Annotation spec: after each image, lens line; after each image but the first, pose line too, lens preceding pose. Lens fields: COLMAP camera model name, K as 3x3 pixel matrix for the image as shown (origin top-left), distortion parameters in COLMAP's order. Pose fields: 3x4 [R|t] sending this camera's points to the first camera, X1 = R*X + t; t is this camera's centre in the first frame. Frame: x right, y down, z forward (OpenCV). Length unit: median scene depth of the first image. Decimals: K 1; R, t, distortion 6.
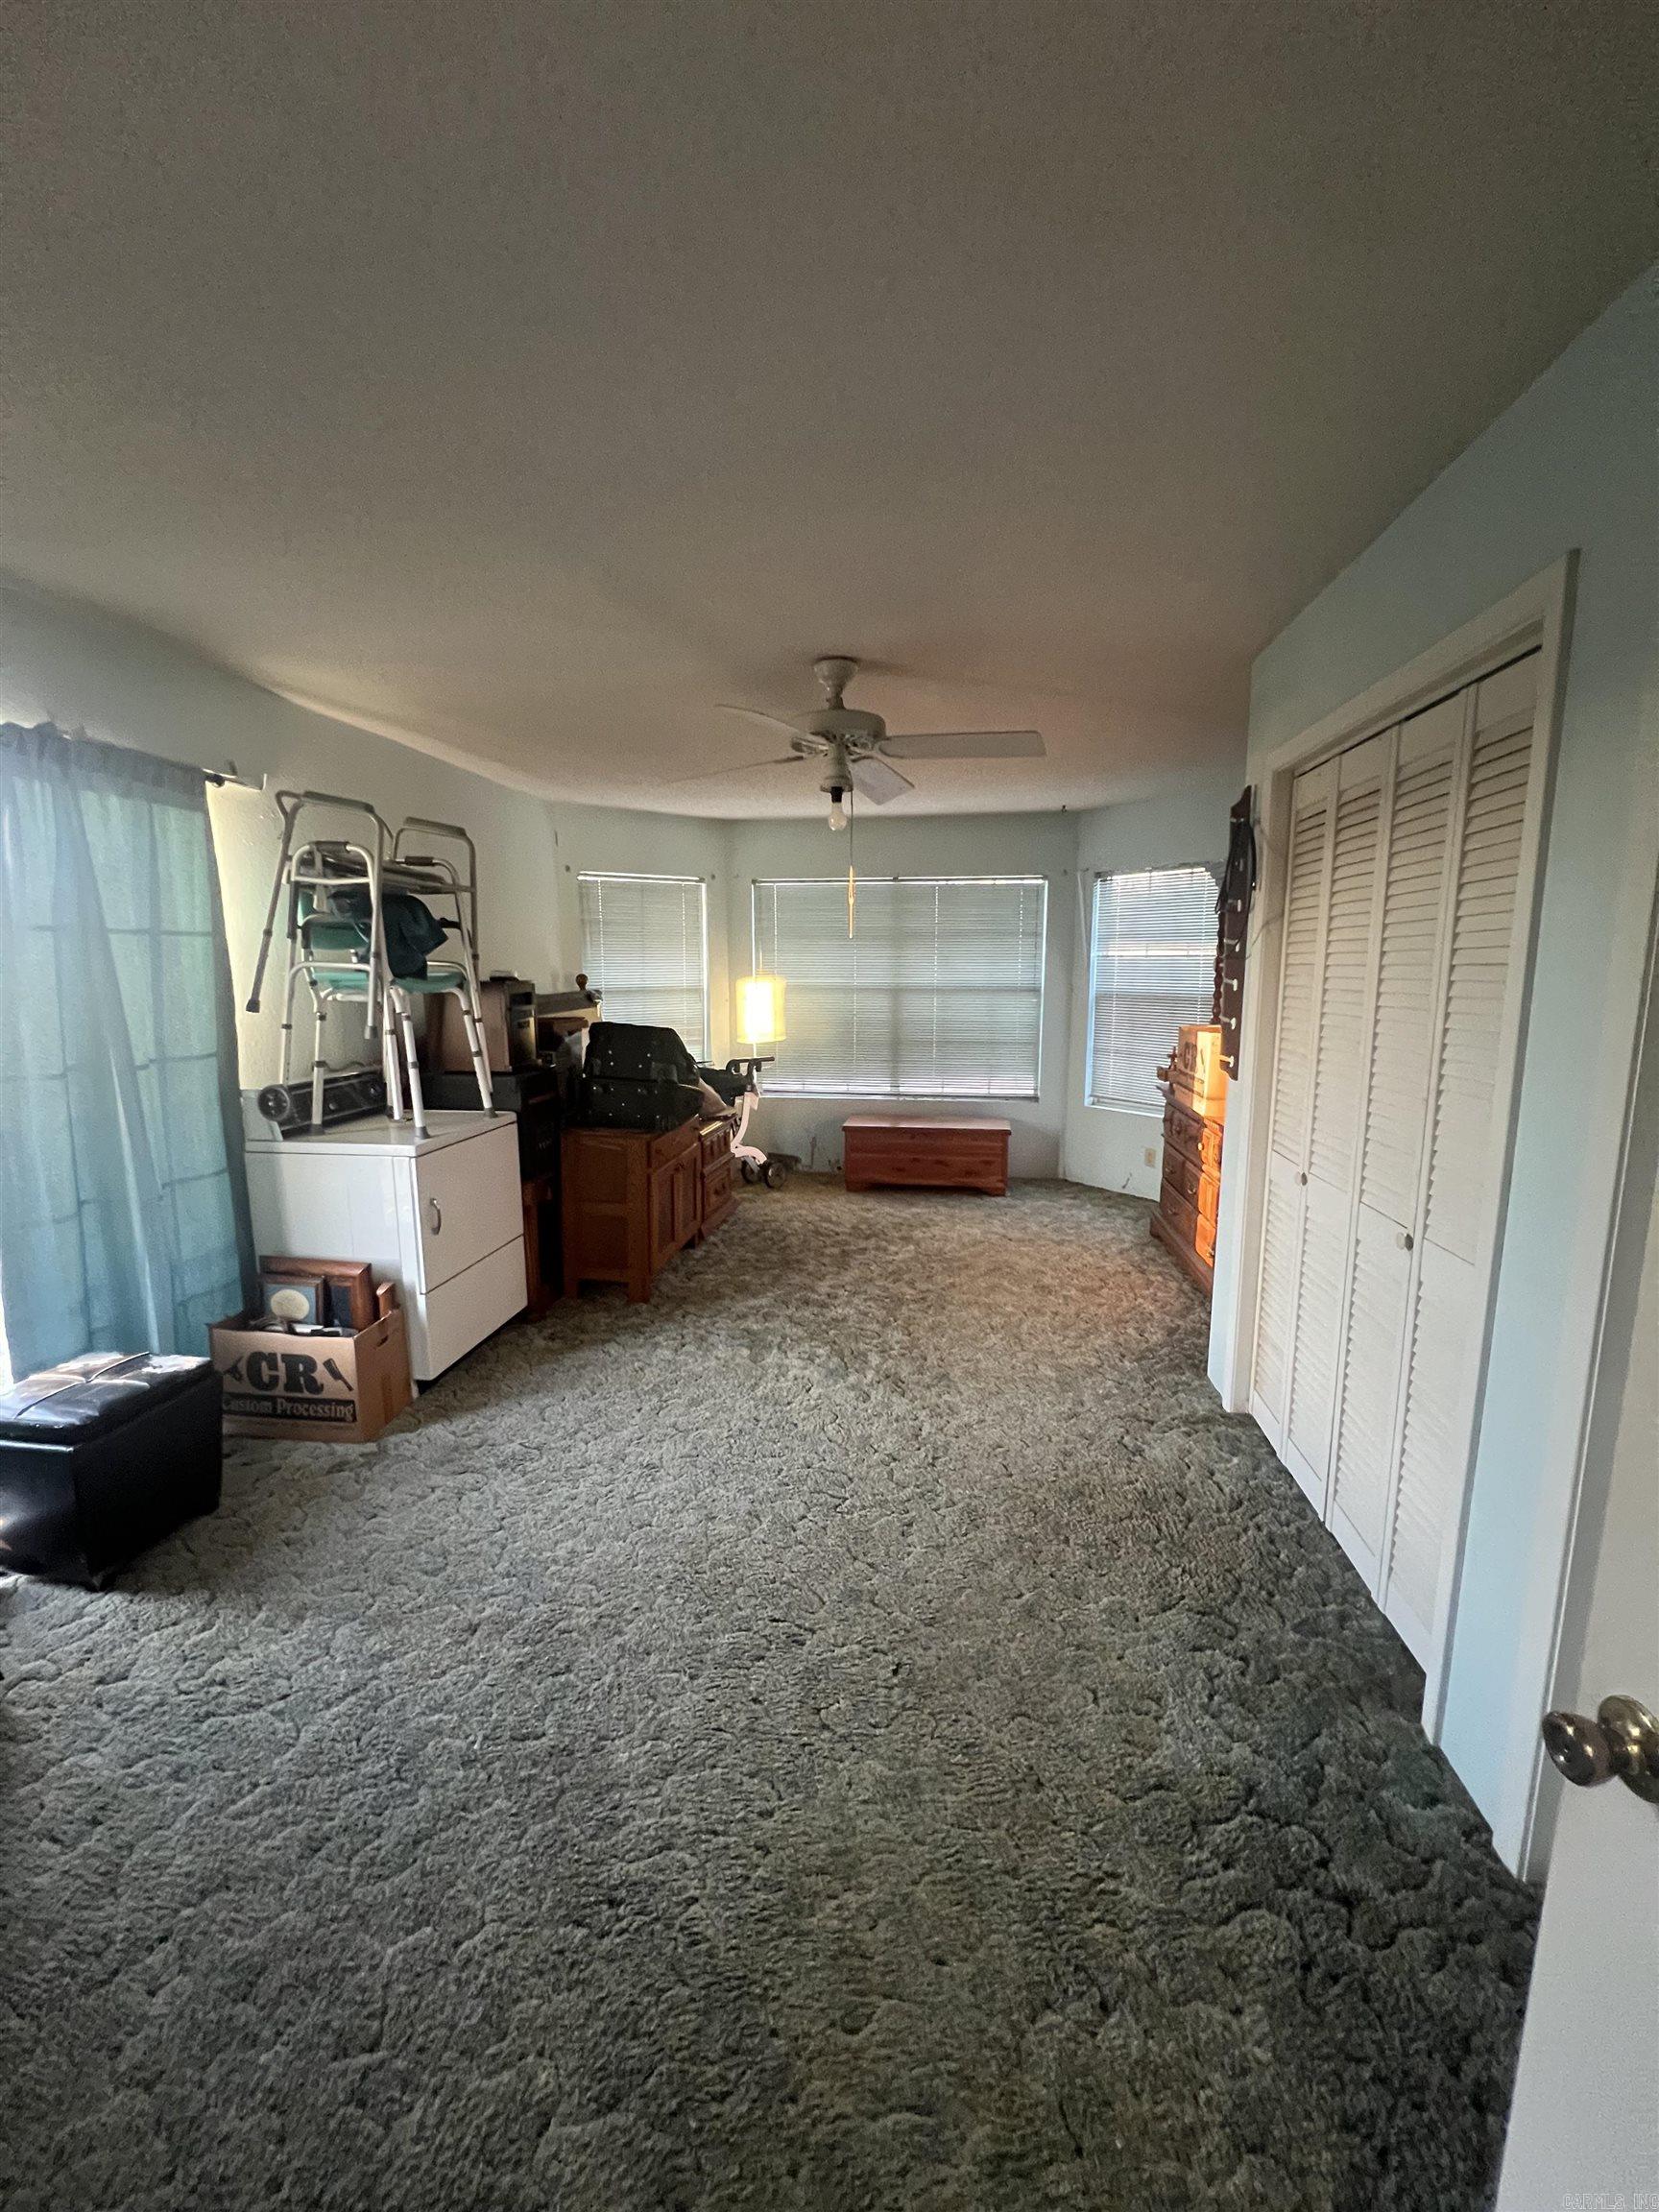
lens RADIAL K [[887.4, 0, 830.9], [0, 887.4, 1103.1], [0, 0, 1]] dist [0.001714, 0.000033]
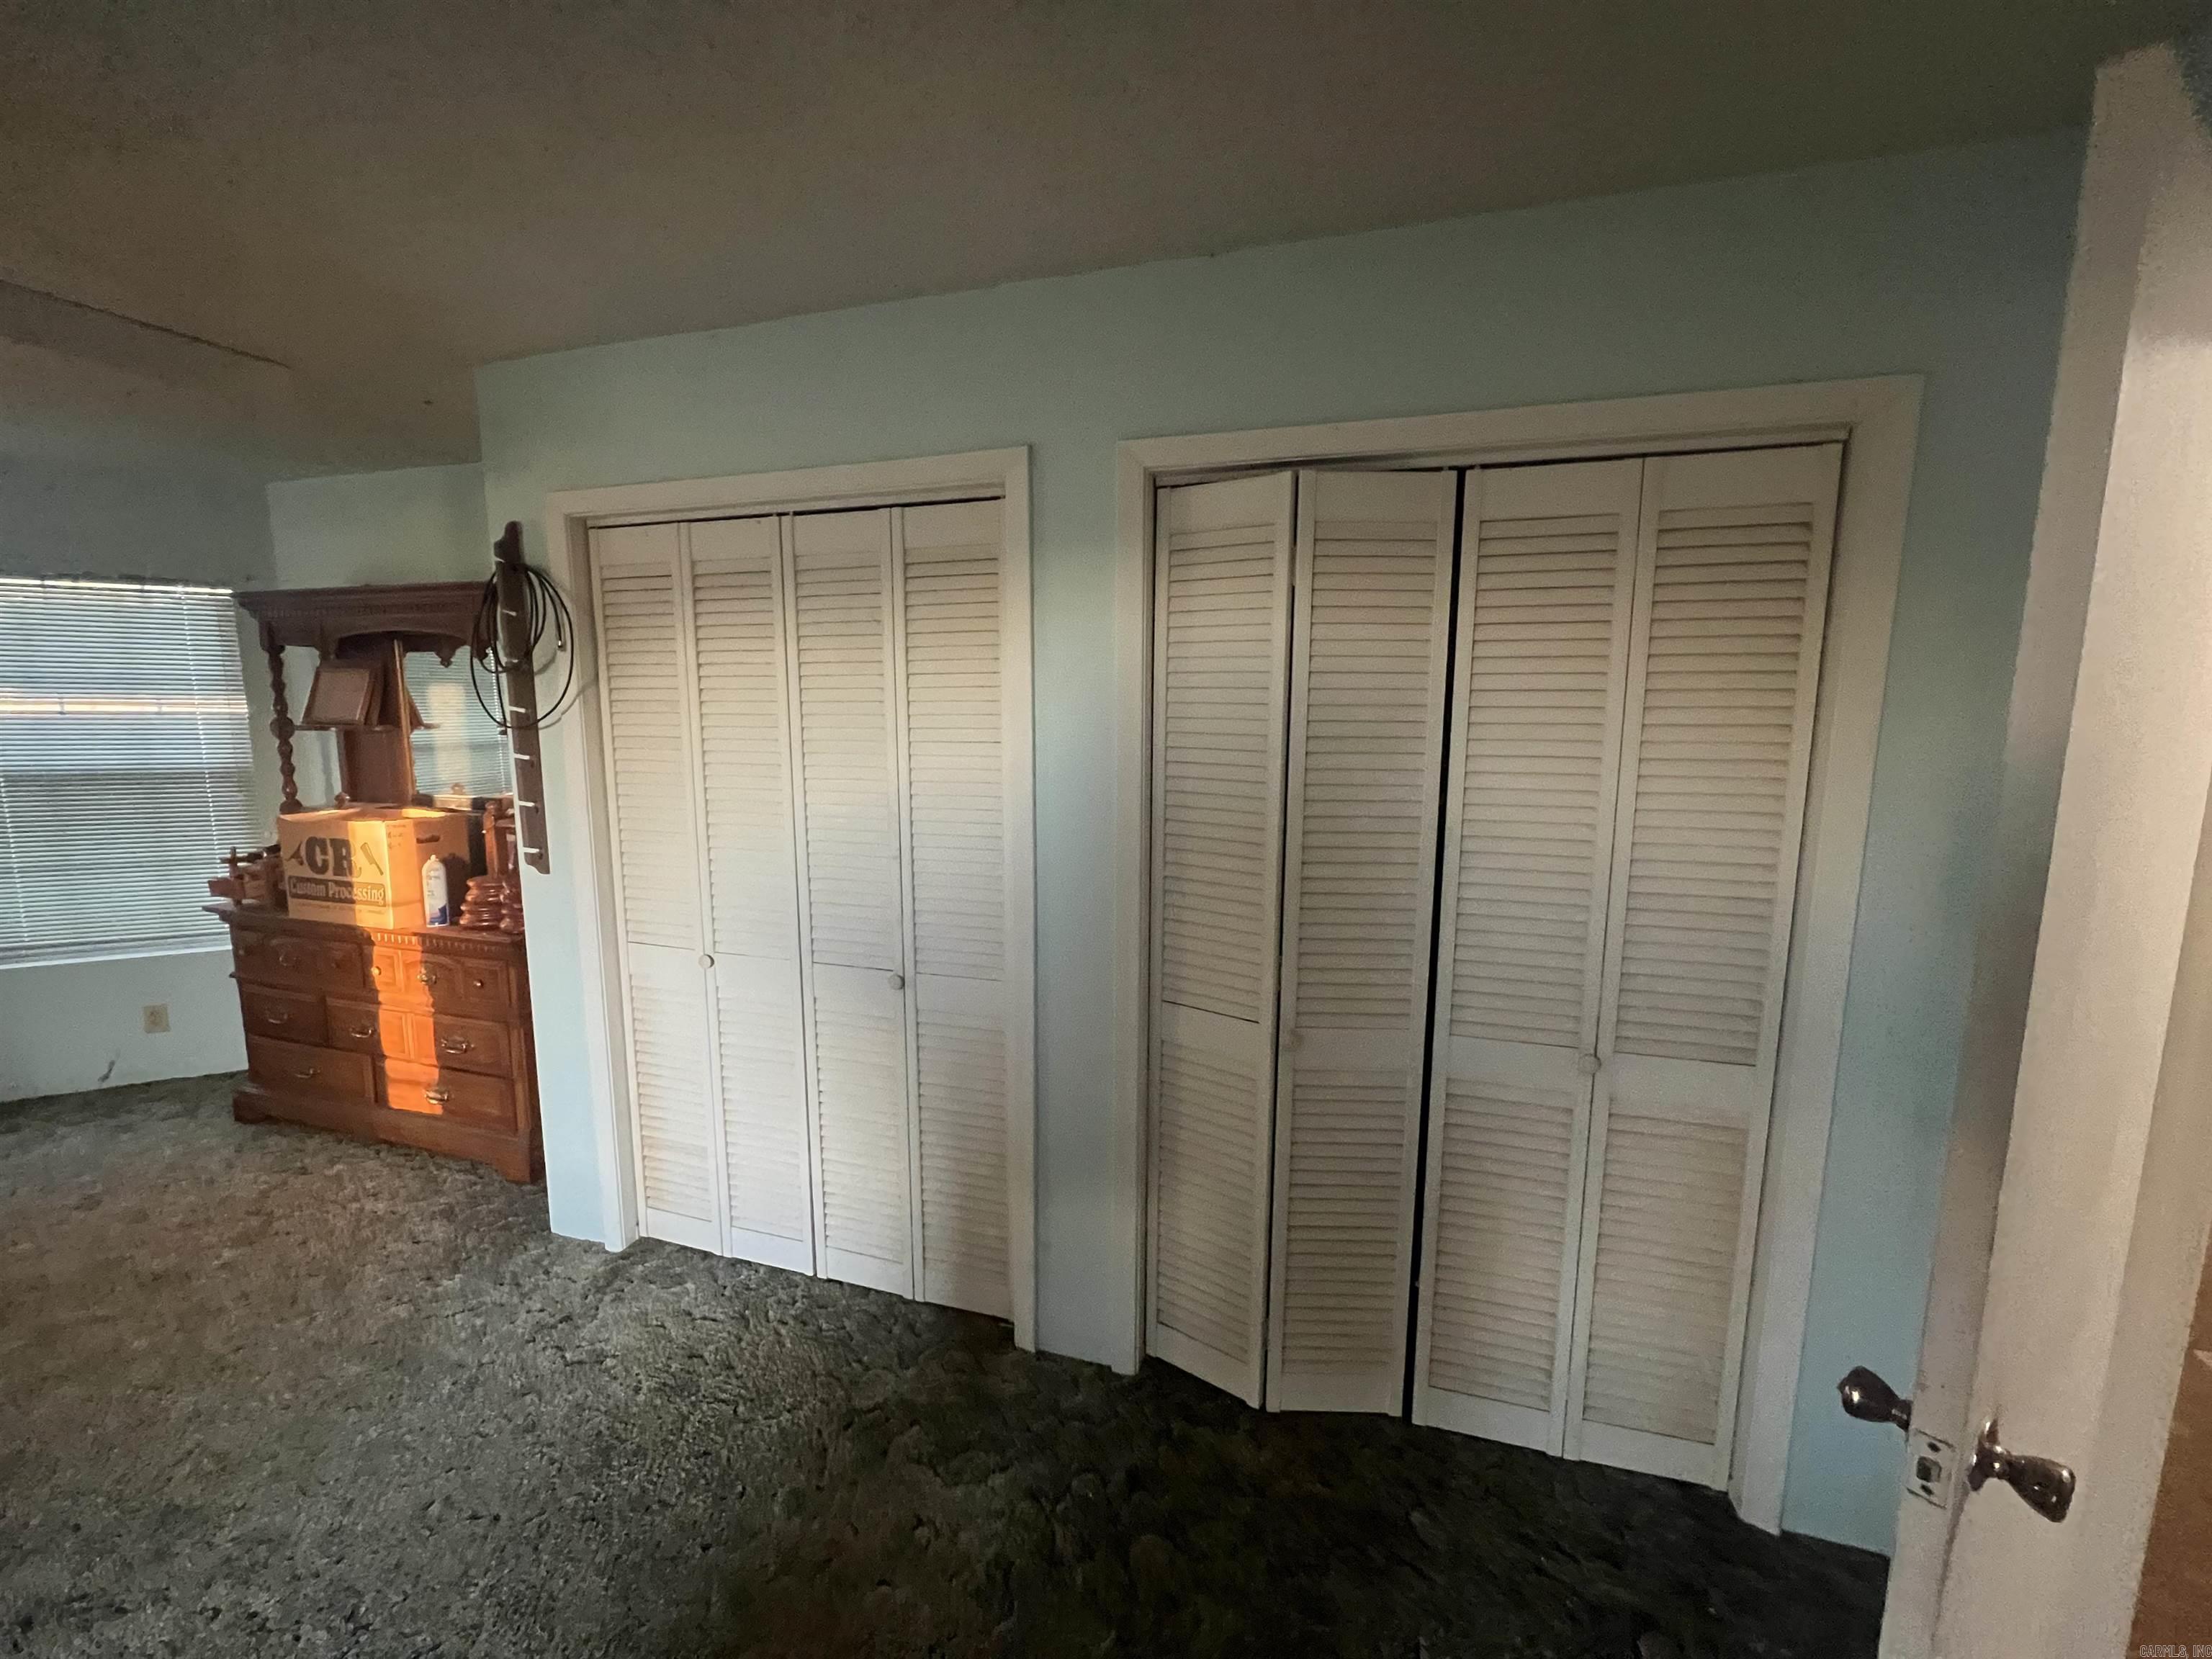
lens RADIAL K [[888.2, 0, 1104.7], [0, 888.2, 834.0], [0, 0, 1]] dist [0.000142, 0.000321]
pose [[0.179104, -0.134336, 0.974616, -0.264778], [0.146551, 0.983225, 0.108592, -0.078648], [-0.972854, 0.123381, 0.195787, 0.331810]]
